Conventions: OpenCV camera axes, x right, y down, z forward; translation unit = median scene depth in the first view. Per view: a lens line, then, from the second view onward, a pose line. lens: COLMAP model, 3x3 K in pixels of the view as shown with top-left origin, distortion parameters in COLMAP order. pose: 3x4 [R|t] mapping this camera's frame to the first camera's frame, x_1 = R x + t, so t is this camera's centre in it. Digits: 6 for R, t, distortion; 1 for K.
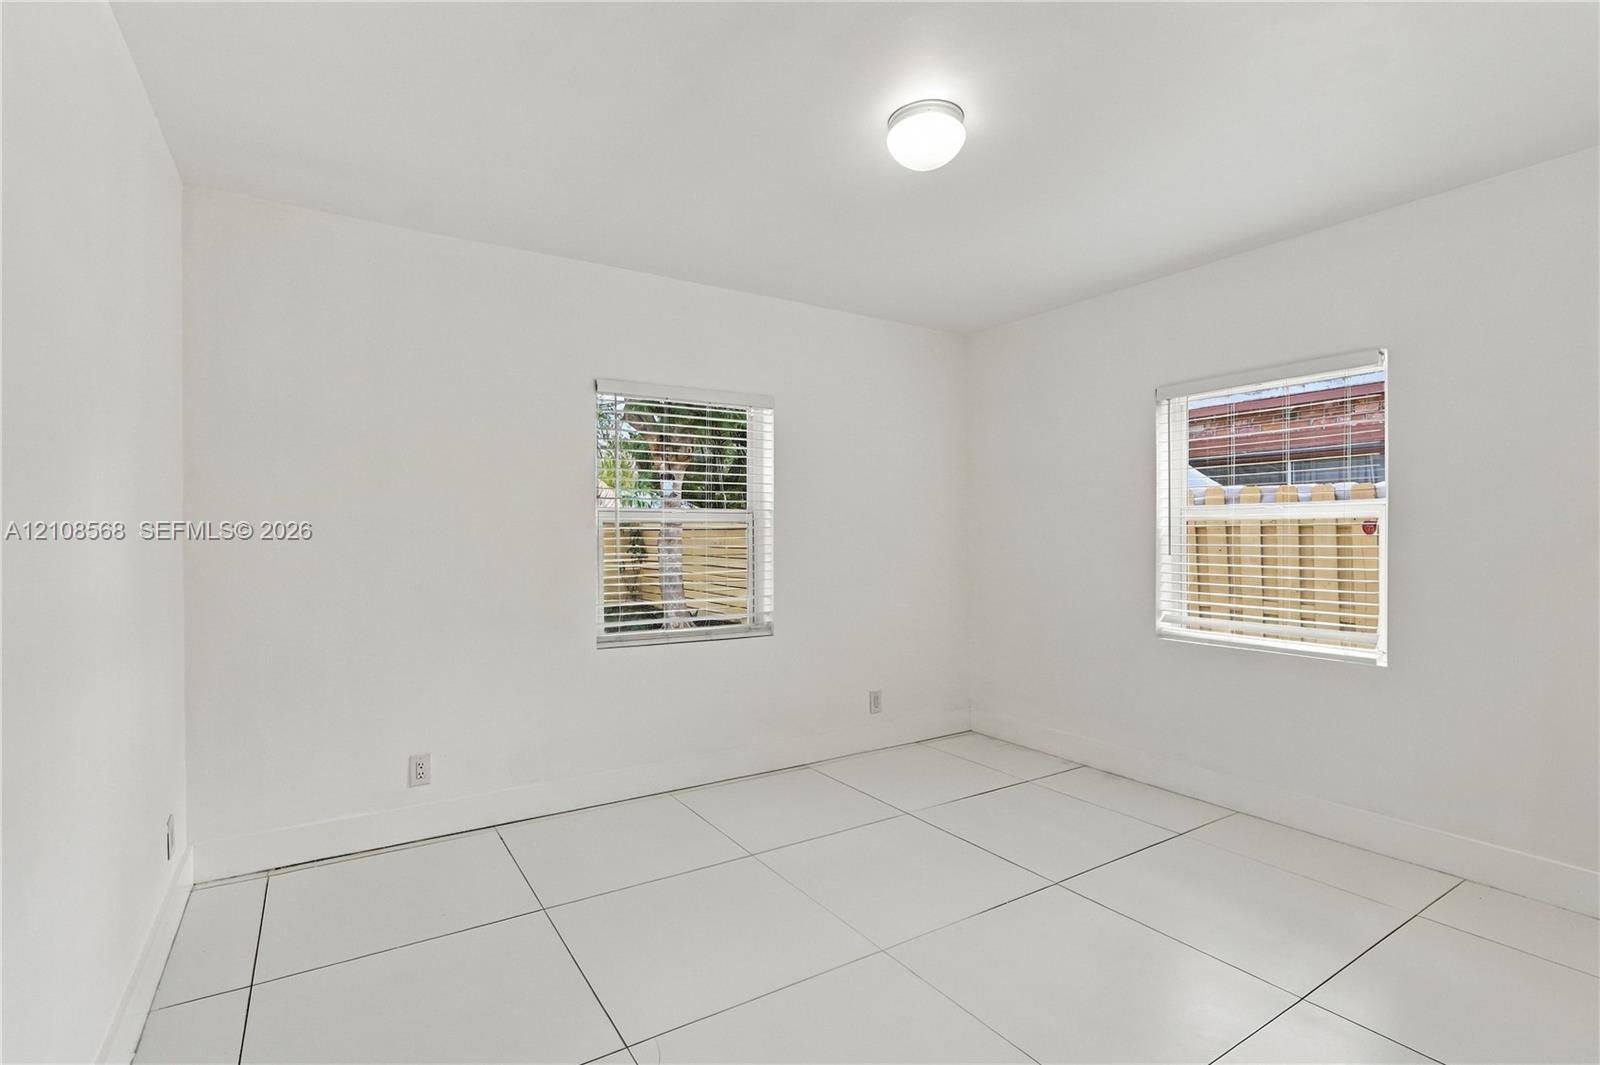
lens RADIAL K [[748.8, 0, 787.8], [0, 748.8, 536.1], [0, 0, 1]] dist [0.000588, 0.000789]
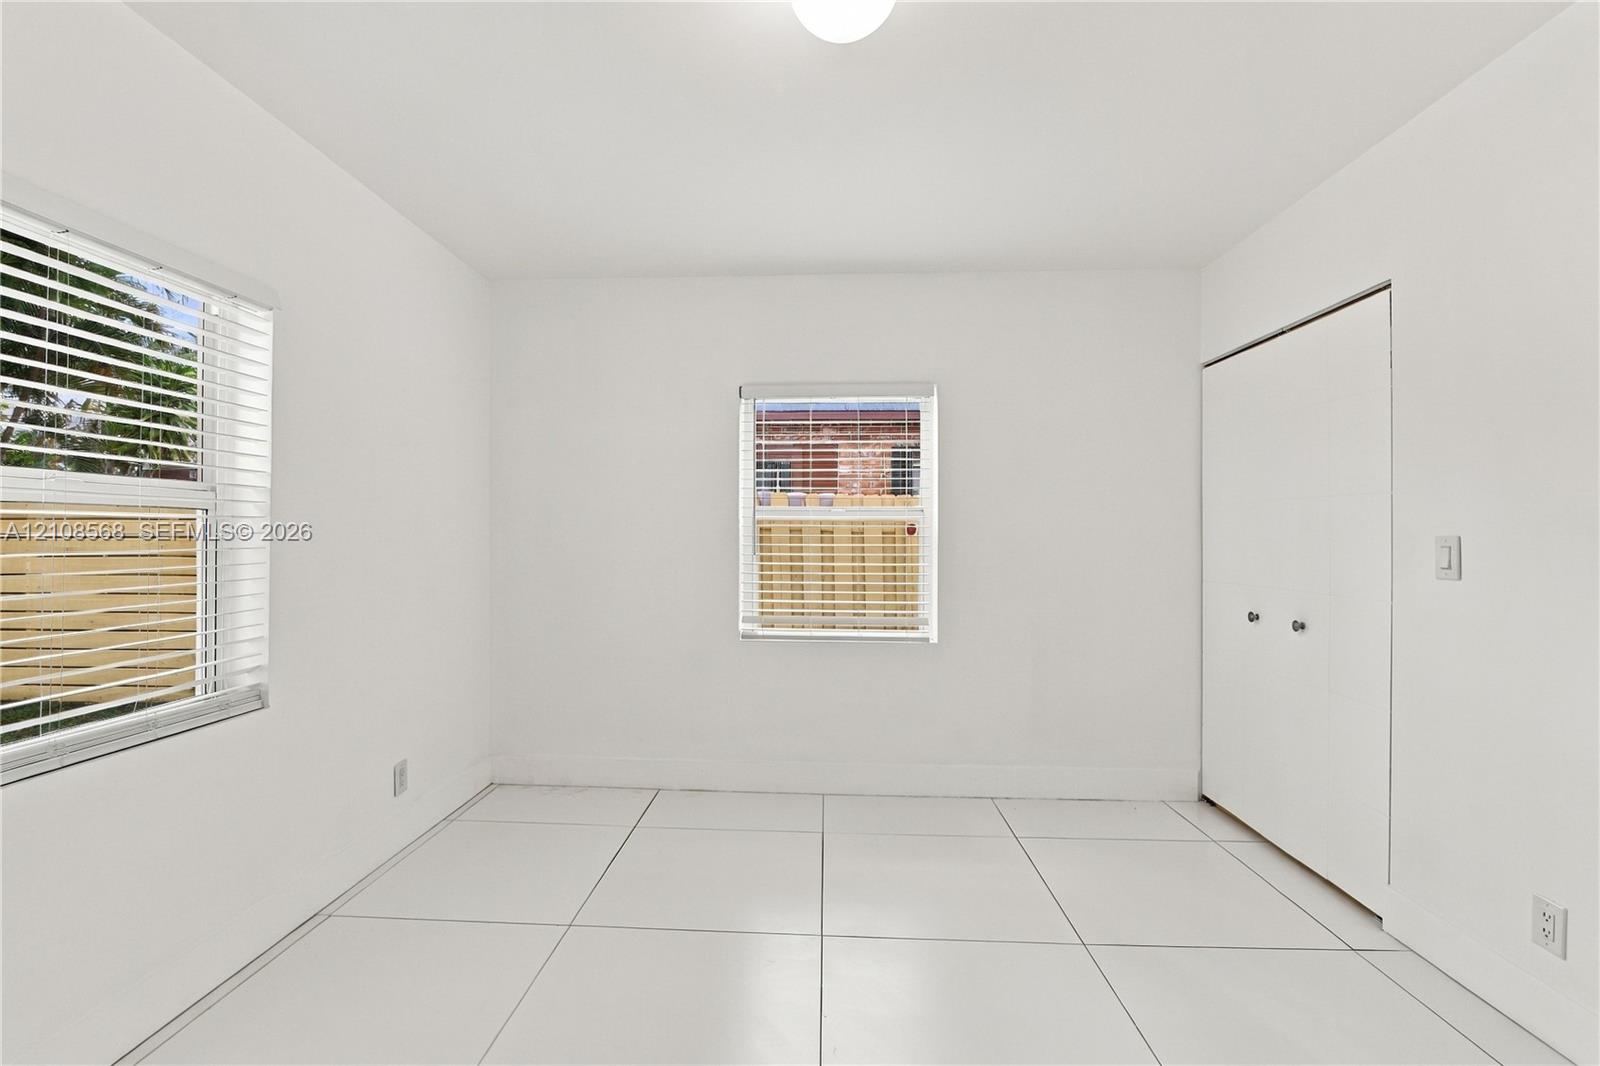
lens RADIAL K [[748.8, 0, 790.3], [0, 748.8, 532.2], [0, 0, 1]] dist [0.000588, 0.000789]
pose [[0.587015, 0.008033, 0.809537, -0.253469], [-0.005125, 0.999968, -0.006207, 0.001140], [-0.809560, -0.000505, 0.587037, 0.353611]]
